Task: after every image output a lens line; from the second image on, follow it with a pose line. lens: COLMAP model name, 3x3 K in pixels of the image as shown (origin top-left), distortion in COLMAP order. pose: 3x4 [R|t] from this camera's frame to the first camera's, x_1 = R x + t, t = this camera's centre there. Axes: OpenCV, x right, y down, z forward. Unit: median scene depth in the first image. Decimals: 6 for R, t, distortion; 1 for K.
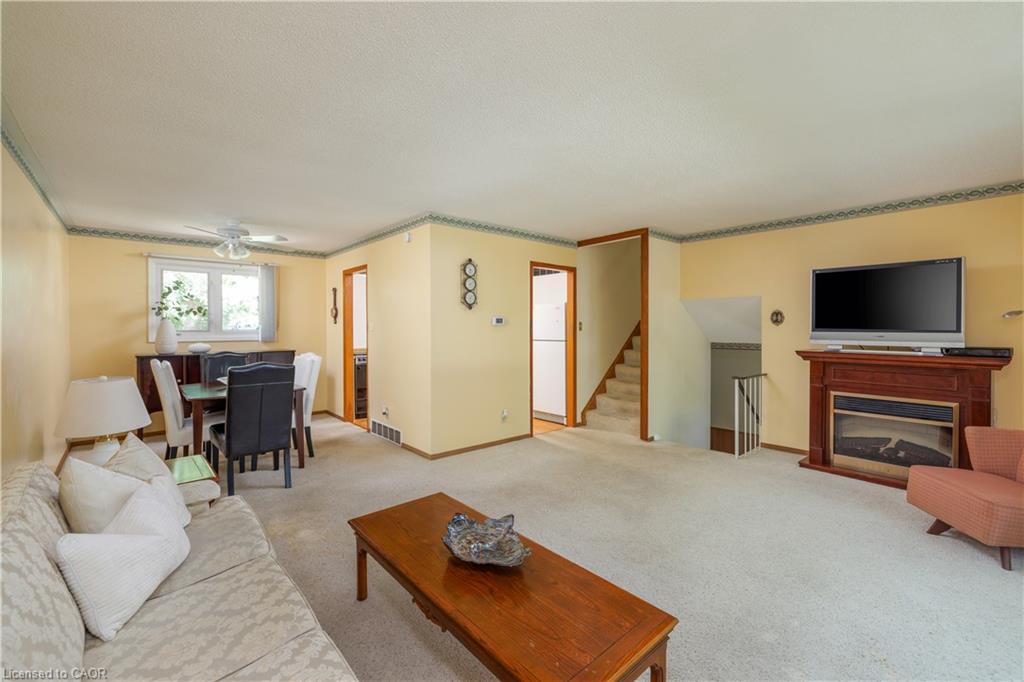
lens RADIAL K [[435.9, 0, 512.7], [0, 435.9, 330.5], [0, 0, 1]] dist [-0.000207, 0.000478]
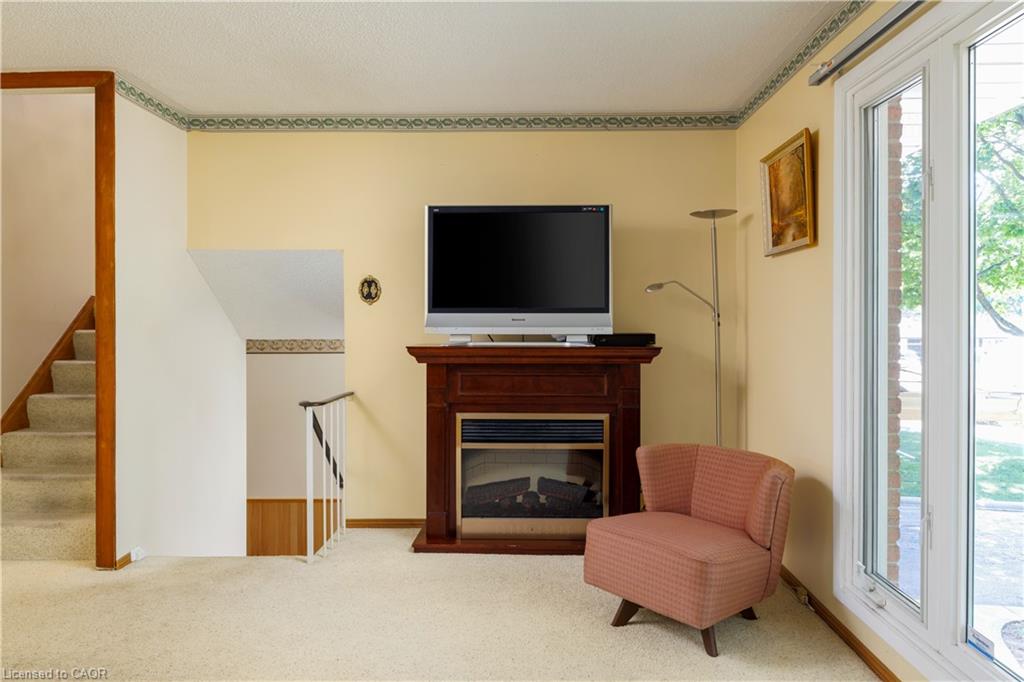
lens RADIAL K [[703.7, 0, 518.7], [0, 703.7, 327.9], [0, 0, 1]] dist [0.002212, 0.003892]
pose [[0.673048, -0.003175, 0.739592, 0.077306], [0.007473, 0.999969, -0.002508, 0.025941], [-0.739561, 0.007215, 0.673051, 0.285638]]
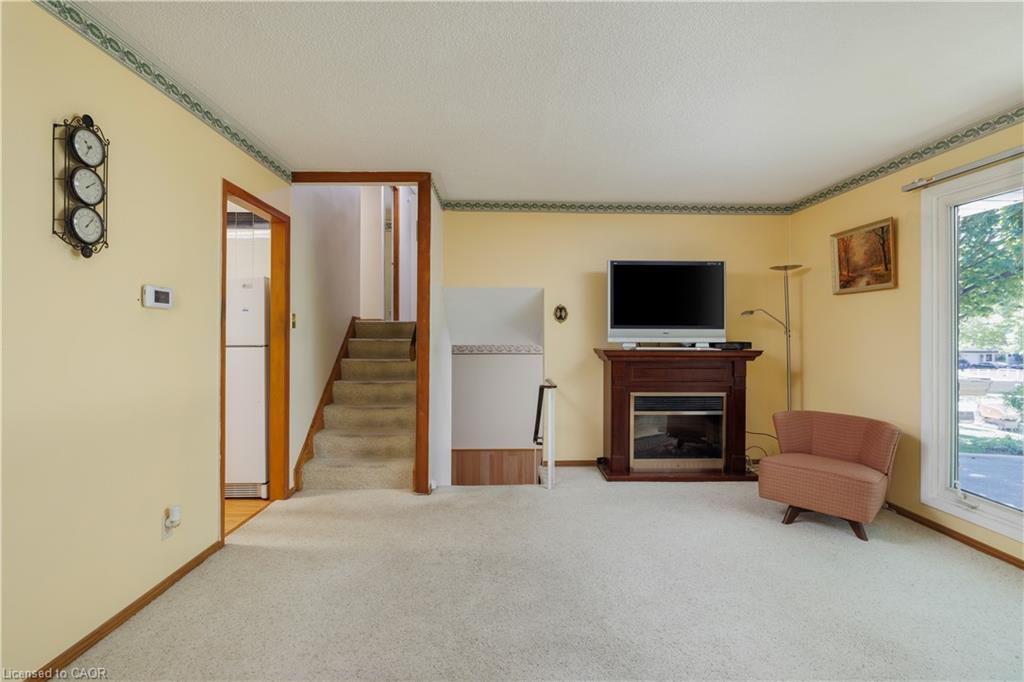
lens RADIAL K [[462.9, 0, 515.0], [0, 462.9, 332.2], [0, 0, 1]] dist [-0.001891, -0.000046]
pose [[0.634750, 0.007920, 0.772677, -0.187348], [0.004543, 0.999892, -0.013981, 0.022978], [-0.772704, 0.012384, 0.634646, 0.546534]]
